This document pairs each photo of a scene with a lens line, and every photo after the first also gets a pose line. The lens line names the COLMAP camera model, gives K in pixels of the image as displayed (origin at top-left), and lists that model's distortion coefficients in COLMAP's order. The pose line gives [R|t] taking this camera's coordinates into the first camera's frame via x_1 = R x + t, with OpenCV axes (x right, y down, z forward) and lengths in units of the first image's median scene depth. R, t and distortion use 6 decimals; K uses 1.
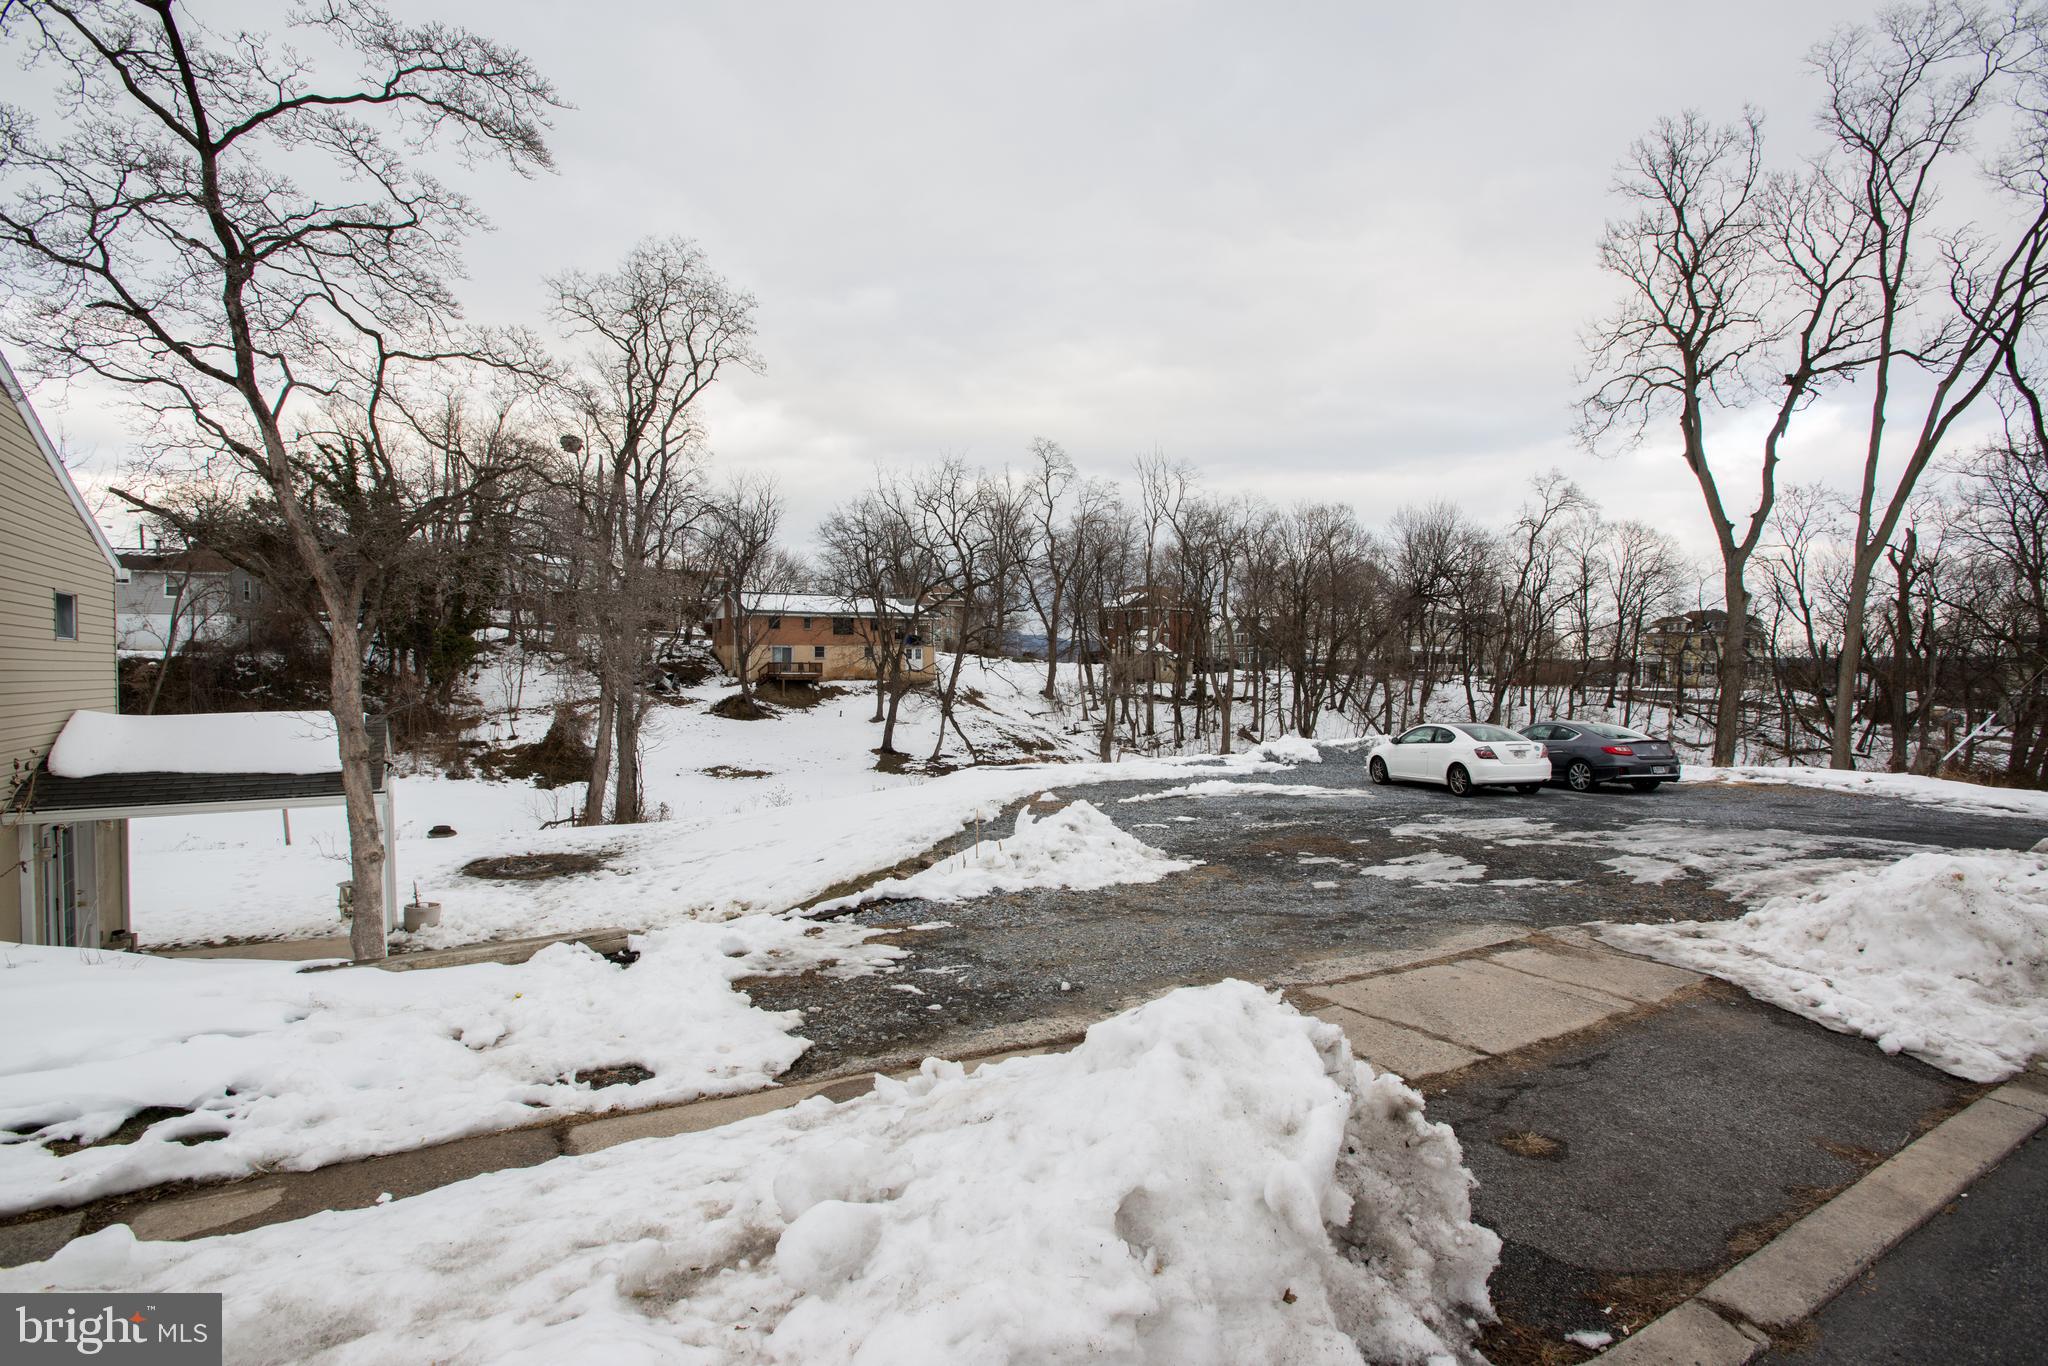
lens RADIAL K [[991.8, 0, 1017.8], [0, 991.8, 679.1], [0, 0, 1]] dist [-0.067850, 0.024985]
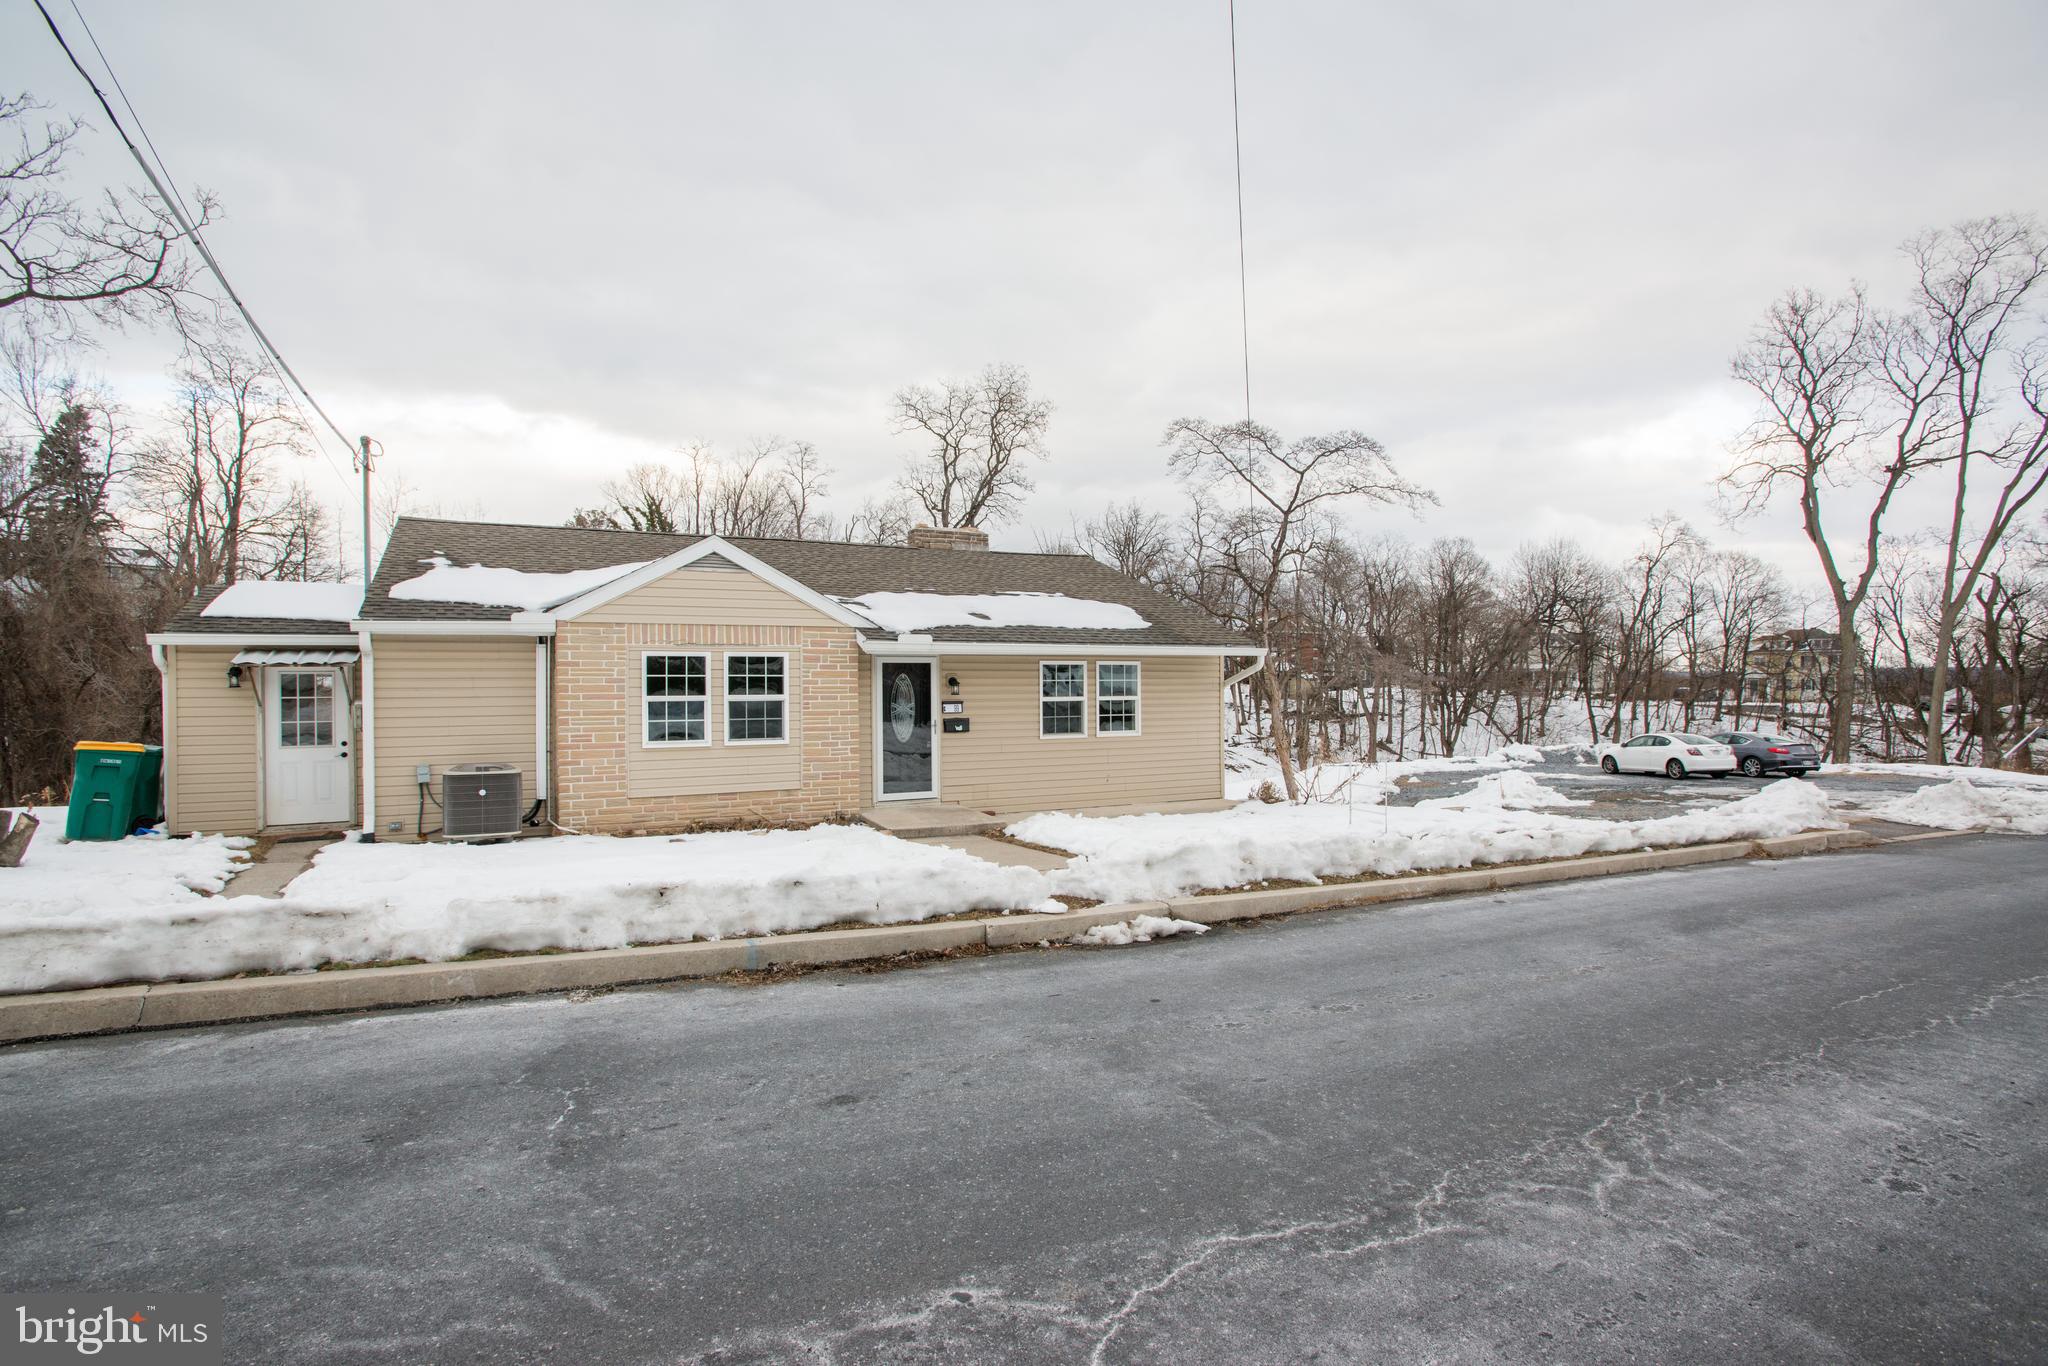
lens RADIAL K [[991.8, 0, 1017.8], [0, 991.8, 679.1], [0, 0, 1]] dist [-0.067850, 0.024985]
pose [[0.998098, -0.004877, -0.061460, -0.129666], [0.003966, 0.999881, -0.014933, -0.005892], [0.061526, 0.014660, 0.997998, -0.157741]]
